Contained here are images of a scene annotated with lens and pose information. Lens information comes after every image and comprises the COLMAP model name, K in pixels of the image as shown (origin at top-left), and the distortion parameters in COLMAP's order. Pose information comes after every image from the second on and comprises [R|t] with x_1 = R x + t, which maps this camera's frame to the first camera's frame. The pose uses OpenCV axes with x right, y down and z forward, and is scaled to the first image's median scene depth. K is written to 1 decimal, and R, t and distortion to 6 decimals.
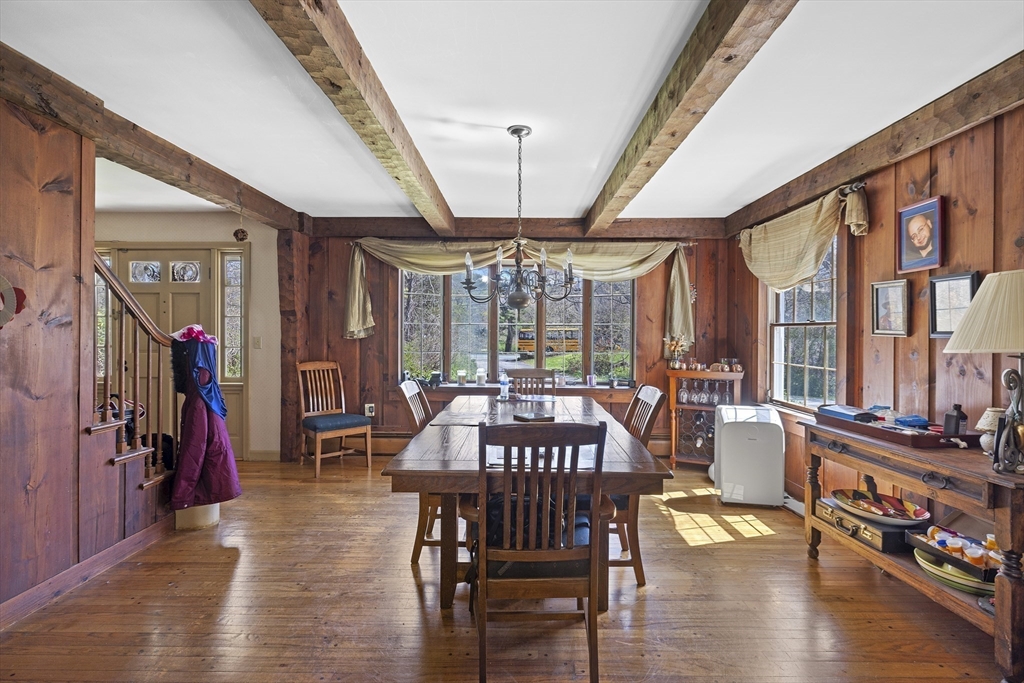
lens RADIAL K [[485.4, 0, 512.9], [0, 485.4, 332.5], [0, 0, 1]] dist [-0.003006, 0.000980]
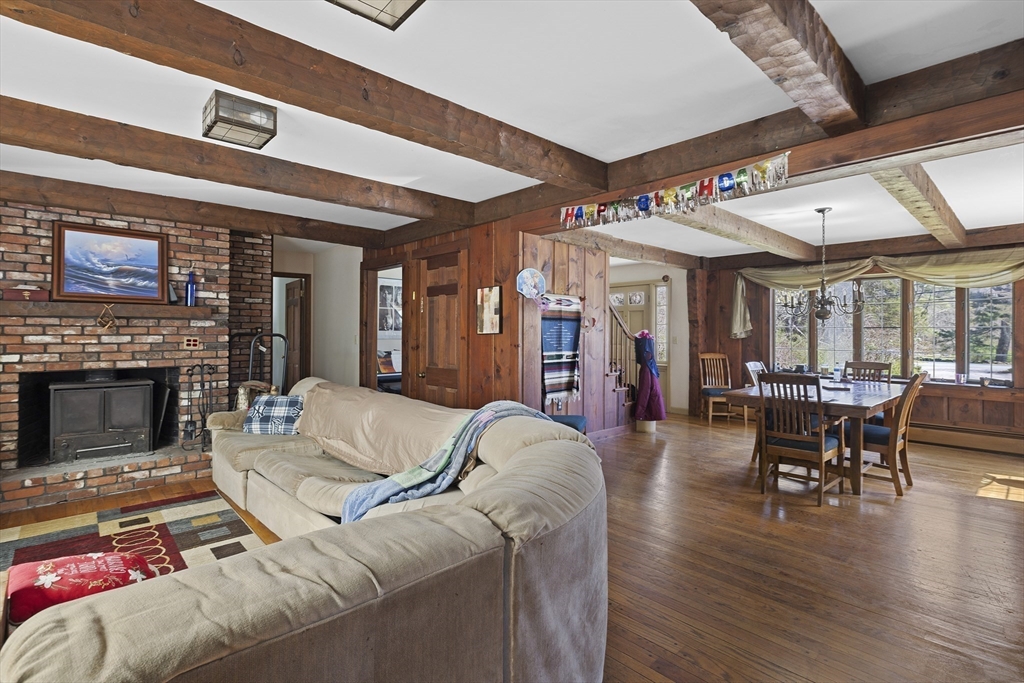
lens RADIAL K [[485.4, 0, 512.9], [0, 485.4, 332.5], [0, 0, 1]] dist [-0.003006, 0.000980]
pose [[0.684793, -0.000574, -0.728738, 0.377186], [-0.001632, 0.999996, -0.002321, -0.000053], [0.728736, 0.002778, 0.684789, -0.674190]]
